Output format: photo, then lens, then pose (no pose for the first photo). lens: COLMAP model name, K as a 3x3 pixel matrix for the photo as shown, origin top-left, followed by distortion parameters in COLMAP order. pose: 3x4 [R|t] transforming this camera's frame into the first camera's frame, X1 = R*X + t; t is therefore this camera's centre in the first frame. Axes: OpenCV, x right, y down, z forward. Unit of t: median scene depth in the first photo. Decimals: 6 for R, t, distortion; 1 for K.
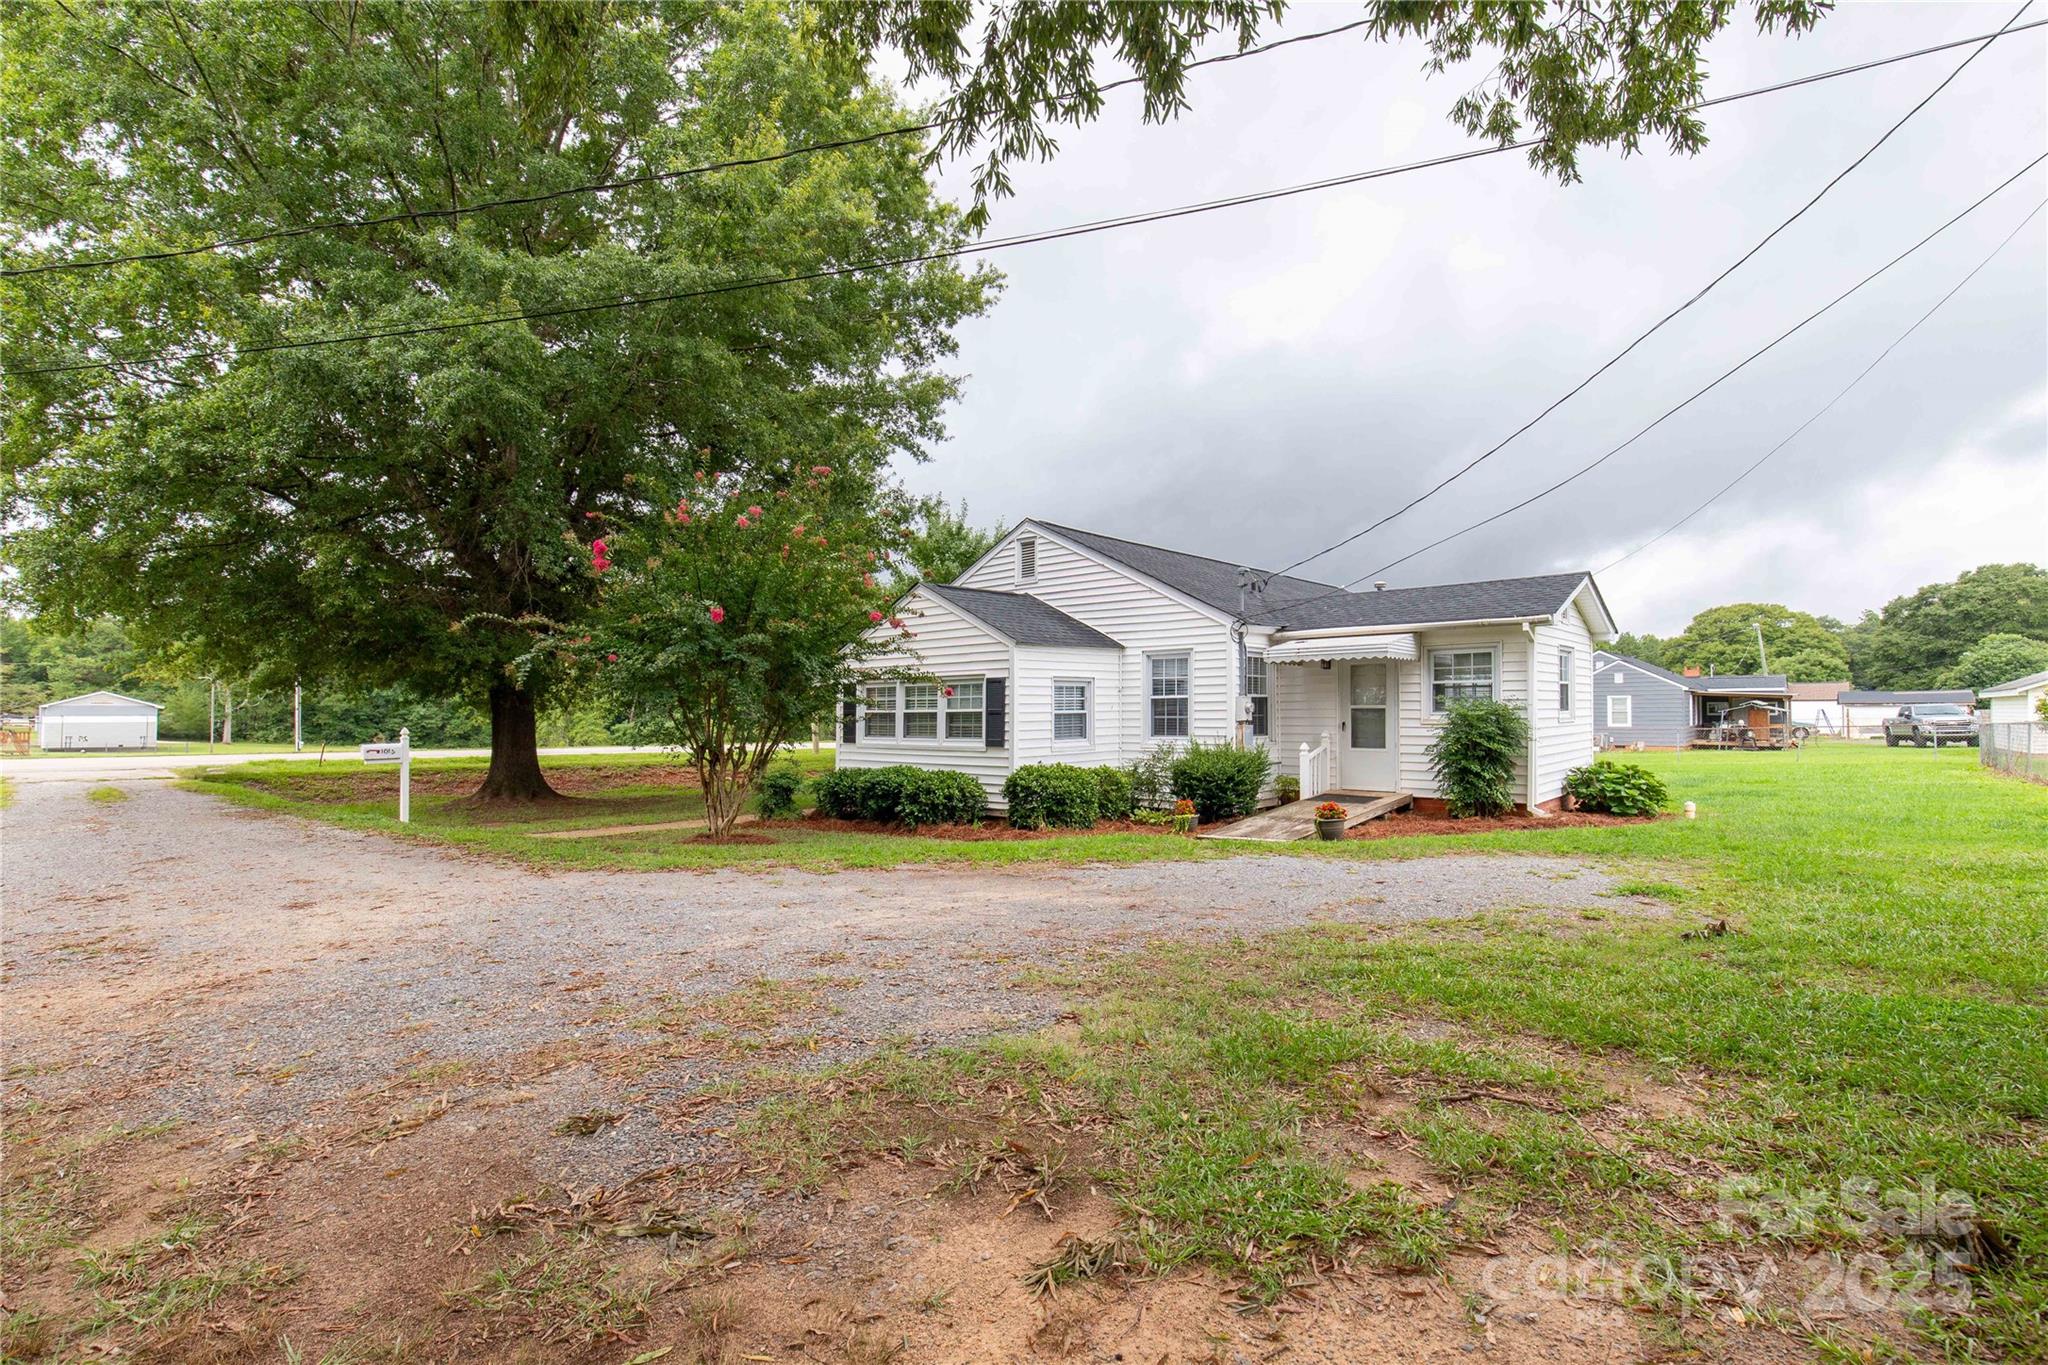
lens RADIAL K [[921.2, 0, 1015.2], [0, 921.2, 684.9], [0, 0, 1]] dist [0.014513, -0.000138]
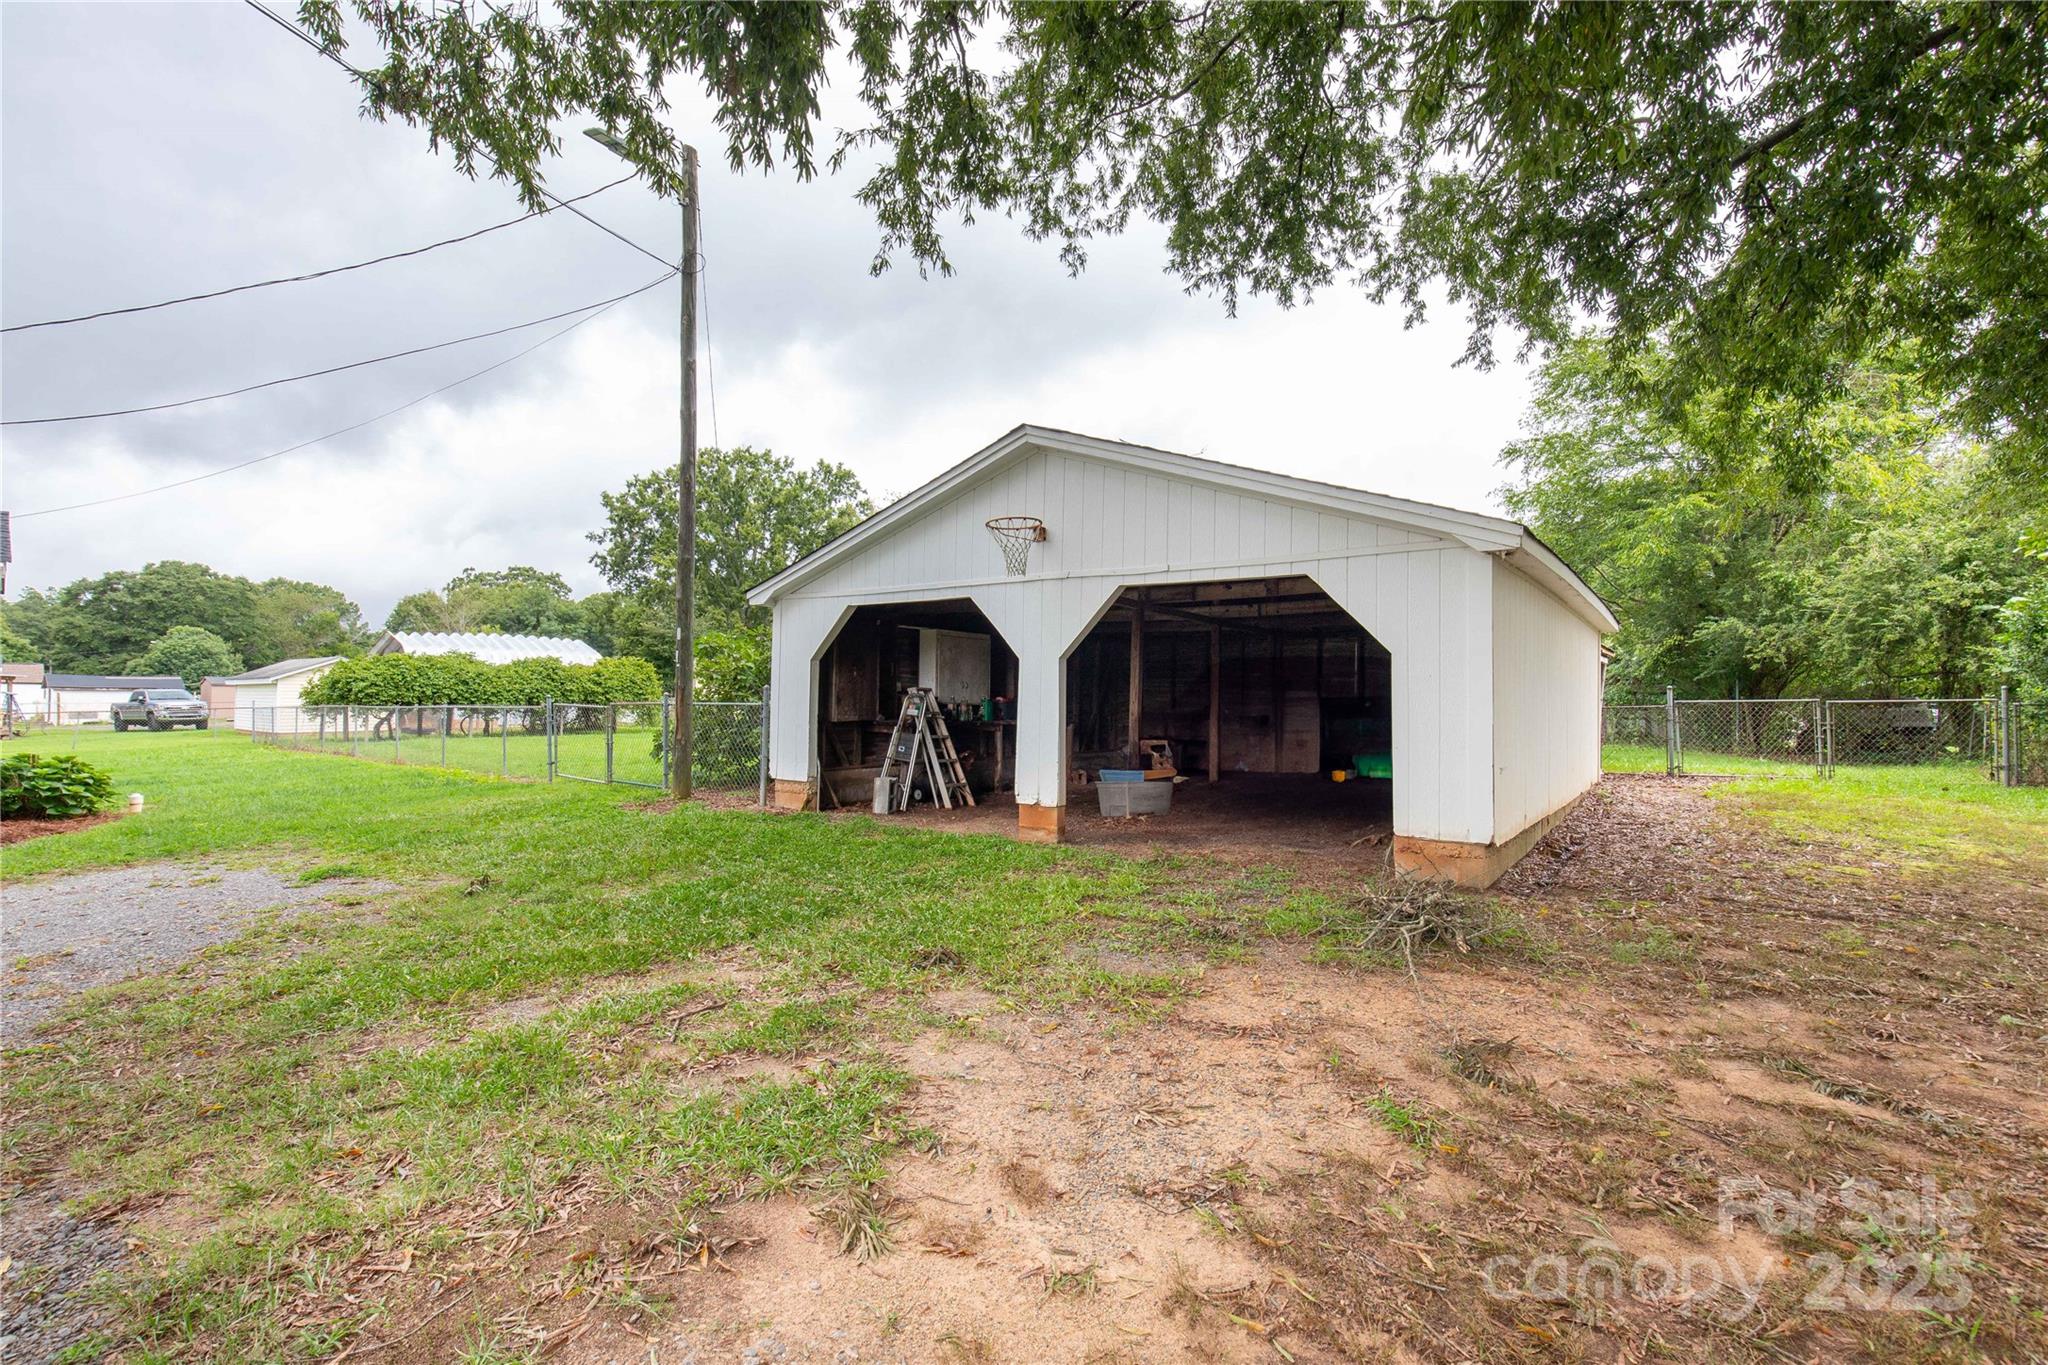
lens RADIAL K [[921.2, 0, 1017.7], [0, 921.2, 691.0], [0, 0, 1]] dist [0.014513, -0.000138]
pose [[0.022726, 0.016007, 0.999614, -0.032656], [-0.038117, 0.999159, -0.015134, 0.001710], [-0.999015, -0.037758, 0.023317, 0.028145]]
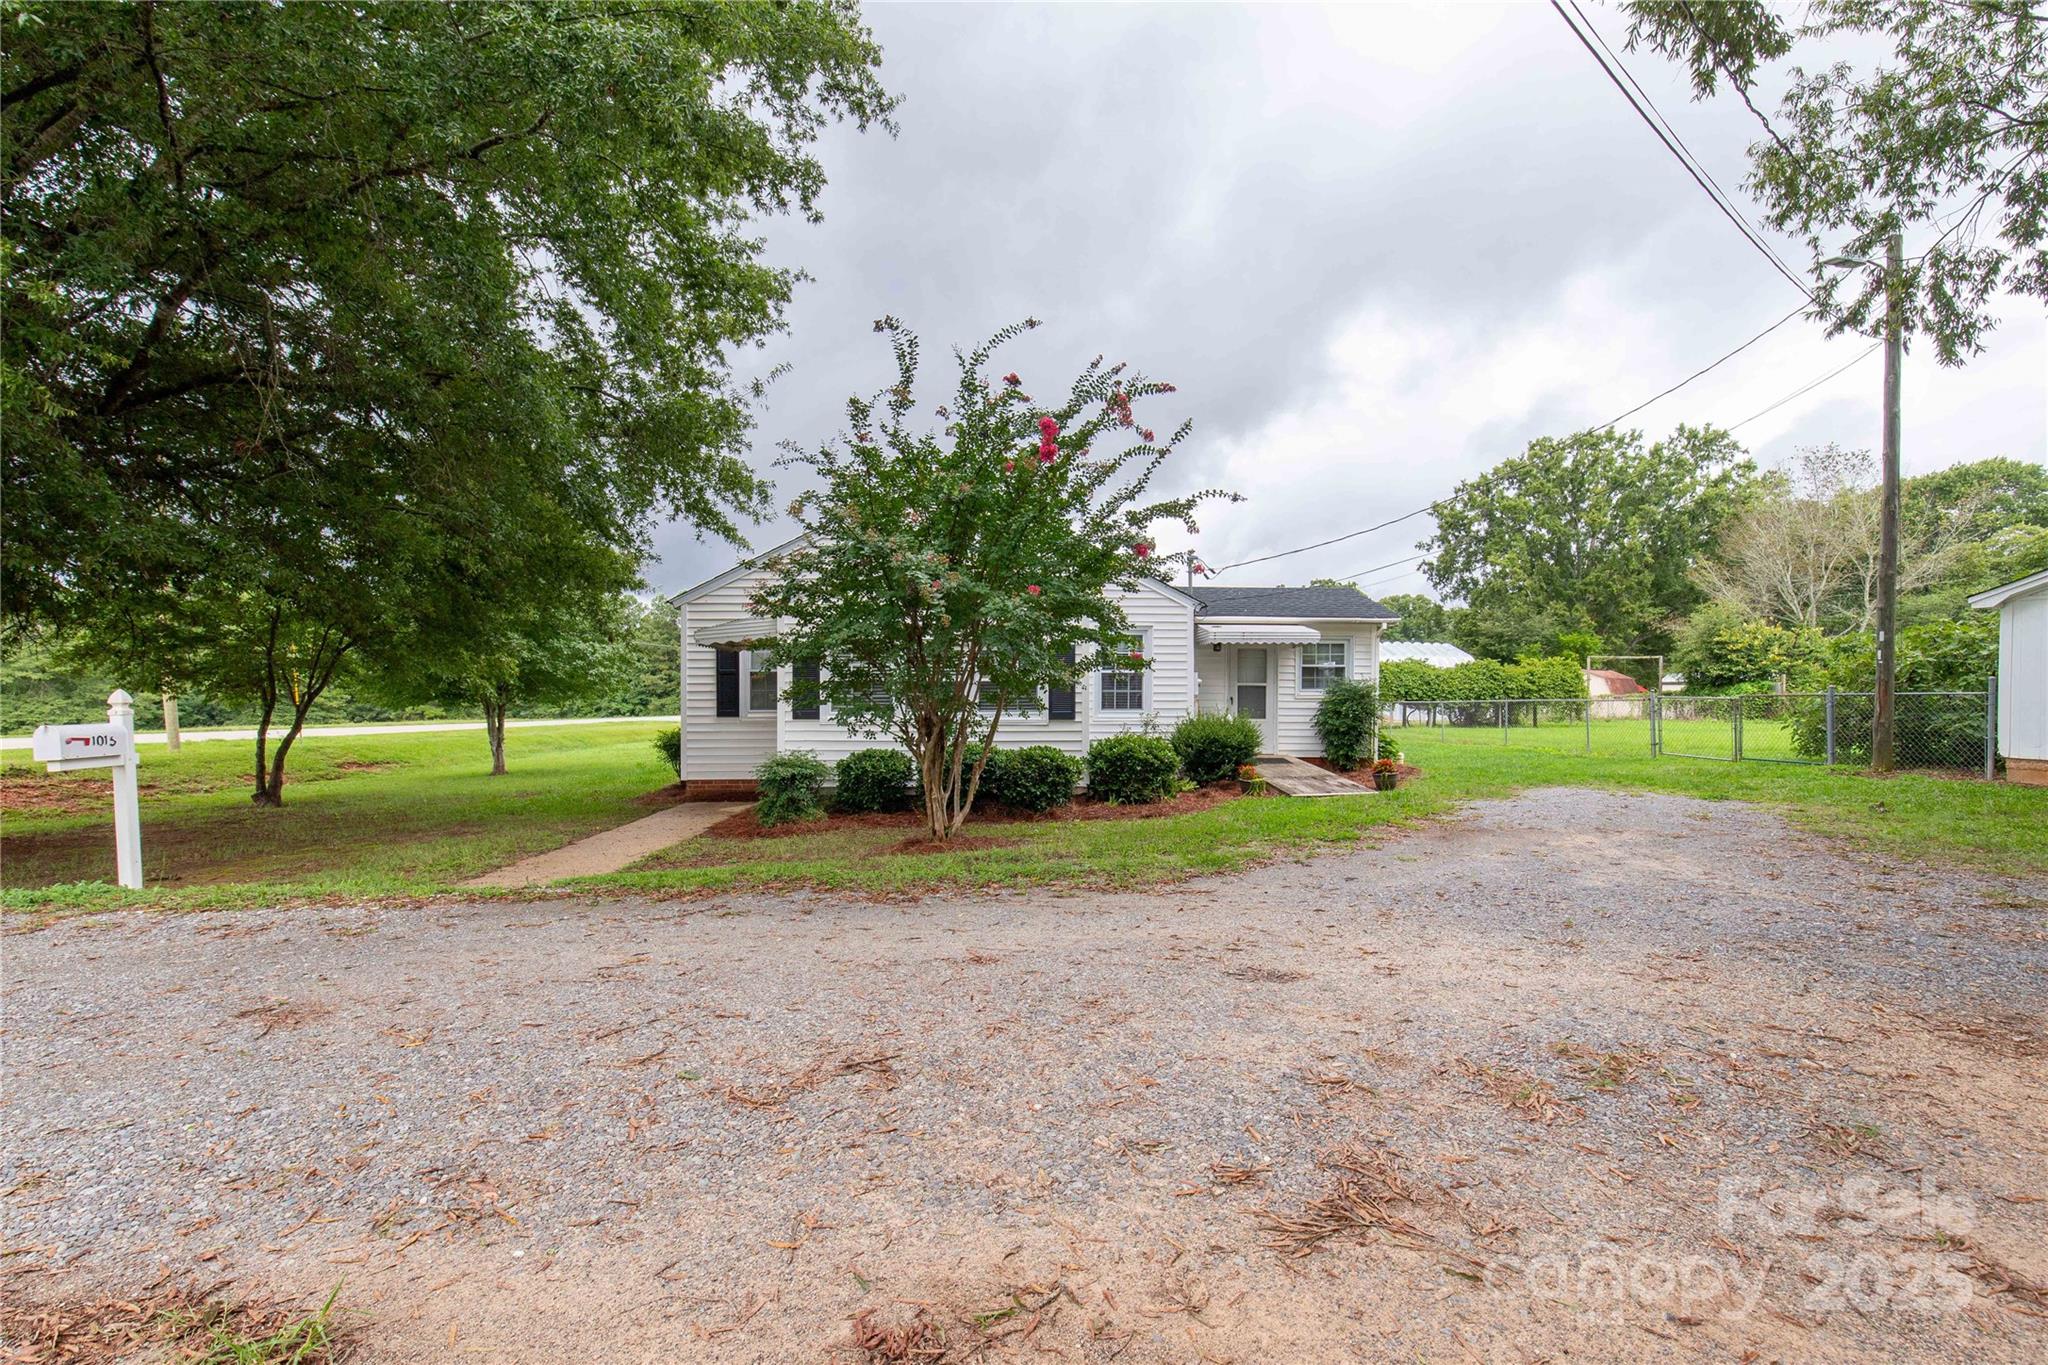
lens RADIAL K [[921.2, 0, 1021.4], [0, 921.2, 692.5], [0, 0, 1]] dist [0.014513, -0.000138]
pose [[0.725607, 0.010928, 0.688023, -0.174599], [-0.027686, 0.999528, 0.013323, 0.007004], [-0.687553, -0.028716, 0.725567, 0.086976]]
